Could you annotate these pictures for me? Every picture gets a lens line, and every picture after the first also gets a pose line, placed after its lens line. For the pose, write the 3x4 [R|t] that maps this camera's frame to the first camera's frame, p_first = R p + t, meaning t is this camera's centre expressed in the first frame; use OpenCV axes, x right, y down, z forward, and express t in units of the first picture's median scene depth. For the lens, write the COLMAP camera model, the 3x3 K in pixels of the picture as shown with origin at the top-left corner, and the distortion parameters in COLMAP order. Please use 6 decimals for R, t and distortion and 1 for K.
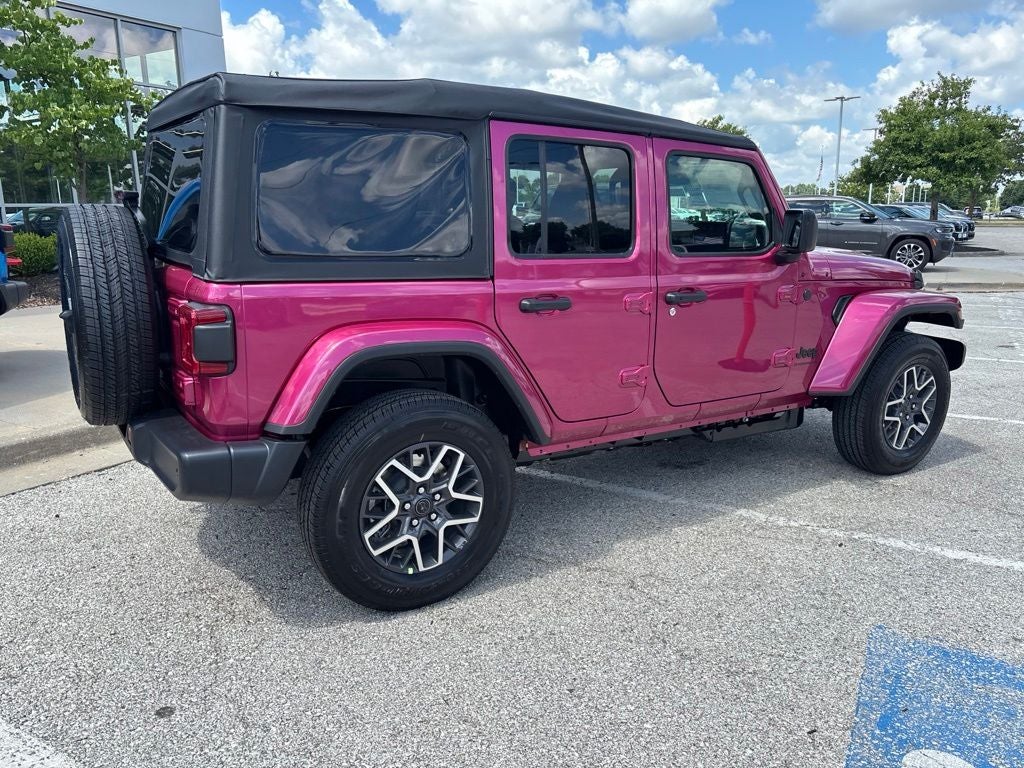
lens RADIAL K [[781.4, 0, 511.9], [0, 781.4, 387.8], [0, 0, 1]] dist [0.052365, -0.067621]
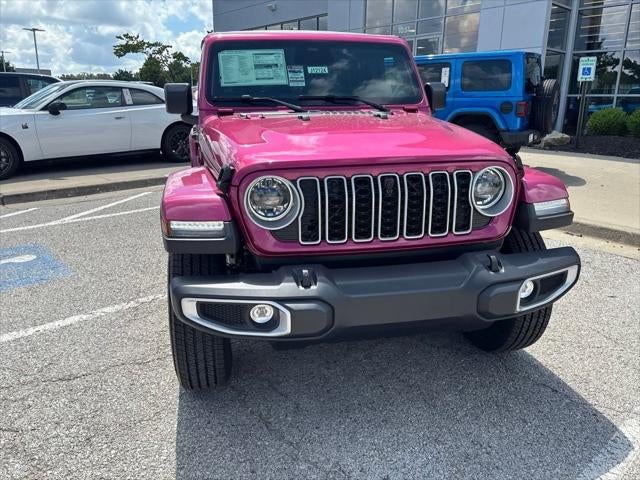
lens RADIAL K [[488.4, 0, 316.4], [0, 488.4, 233.5], [0, 0, 1]] dist [0.052365, -0.067621]
pose [[-0.356341, 0.242374, -0.902372, 1.154370], [-0.213194, 0.919202, 0.331083, -0.328201], [0.909709, 0.310358, -0.275876, 1.571287]]
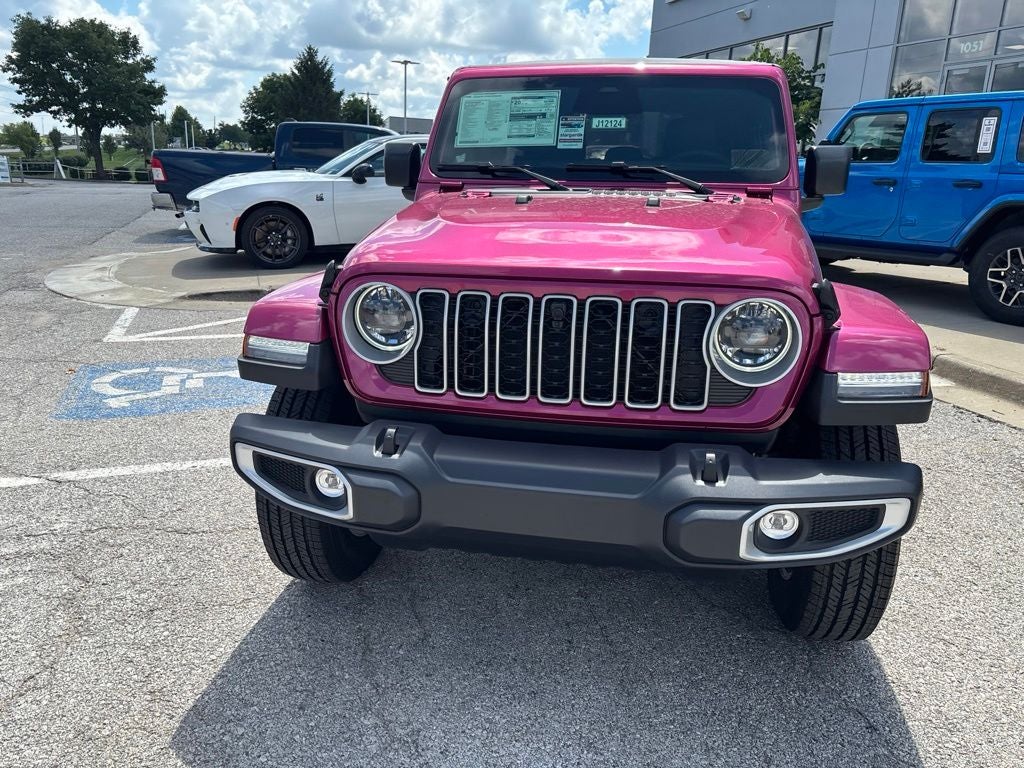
lens RADIAL K [[781.4, 0, 521.0], [0, 781.4, 388.5], [0, 0, 1]] dist [0.052365, -0.067621]
pose [[-0.683027, 0.182139, -0.707319, 1.017570], [-0.191589, 0.889820, 0.414143, -0.389146], [0.704818, 0.418385, -0.572875, 1.800669]]
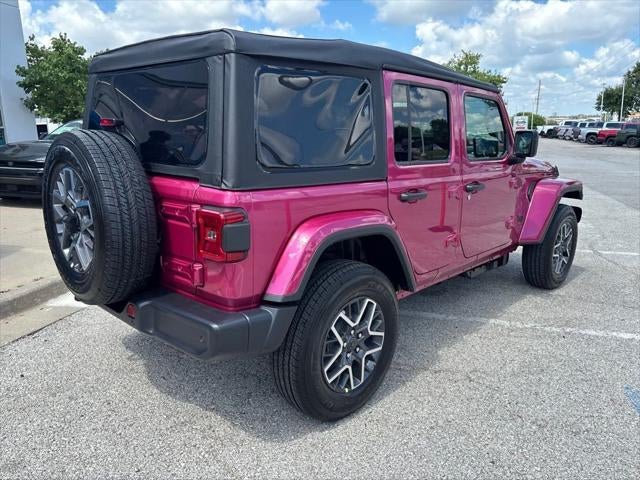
lens RADIAL K [[488.4, 0, 321.2], [0, 488.4, 237.6], [0, 0, 1]] dist [0.052365, -0.067621]
pose [[0.971536, -0.054179, 0.230612, -0.288589], [0.055266, 0.998470, 0.001747, -0.033978], [-0.230354, 0.011048, 0.973044, 0.124037]]
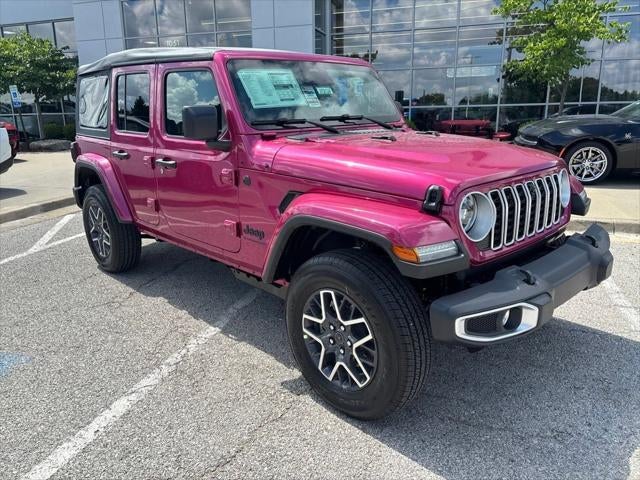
lens RADIAL K [[488.4, 0, 316.7], [0, 488.4, 242.0], [0, 0, 1]] dist [0.052365, -0.067621]
pose [[0.187123, 0.249339, -0.950166, 1.208363], [-0.204098, 0.956012, 0.210678, -0.224572], [0.960900, 0.154504, 0.229782, 1.042797]]
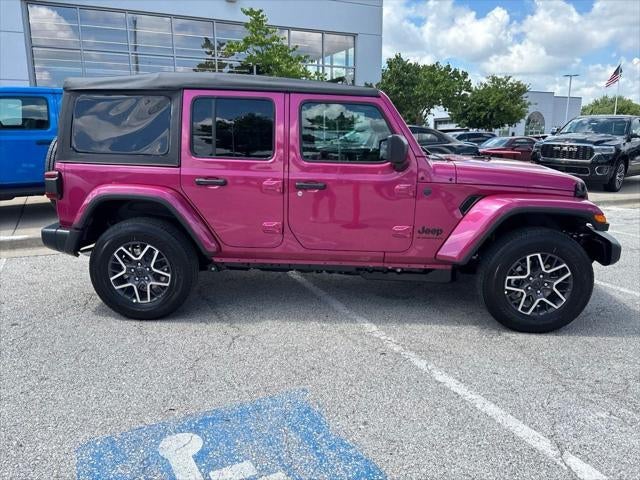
lens RADIAL K [[488.4, 0, 317.5], [0, 488.4, 241.2], [0, 0, 1]] dist [0.052365, -0.067621]
pose [[0.817583, 0.128199, -0.561359, 0.813935], [-0.131740, 0.990688, 0.034376, -0.032753], [0.560539, 0.045848, 0.826858, 0.128617]]
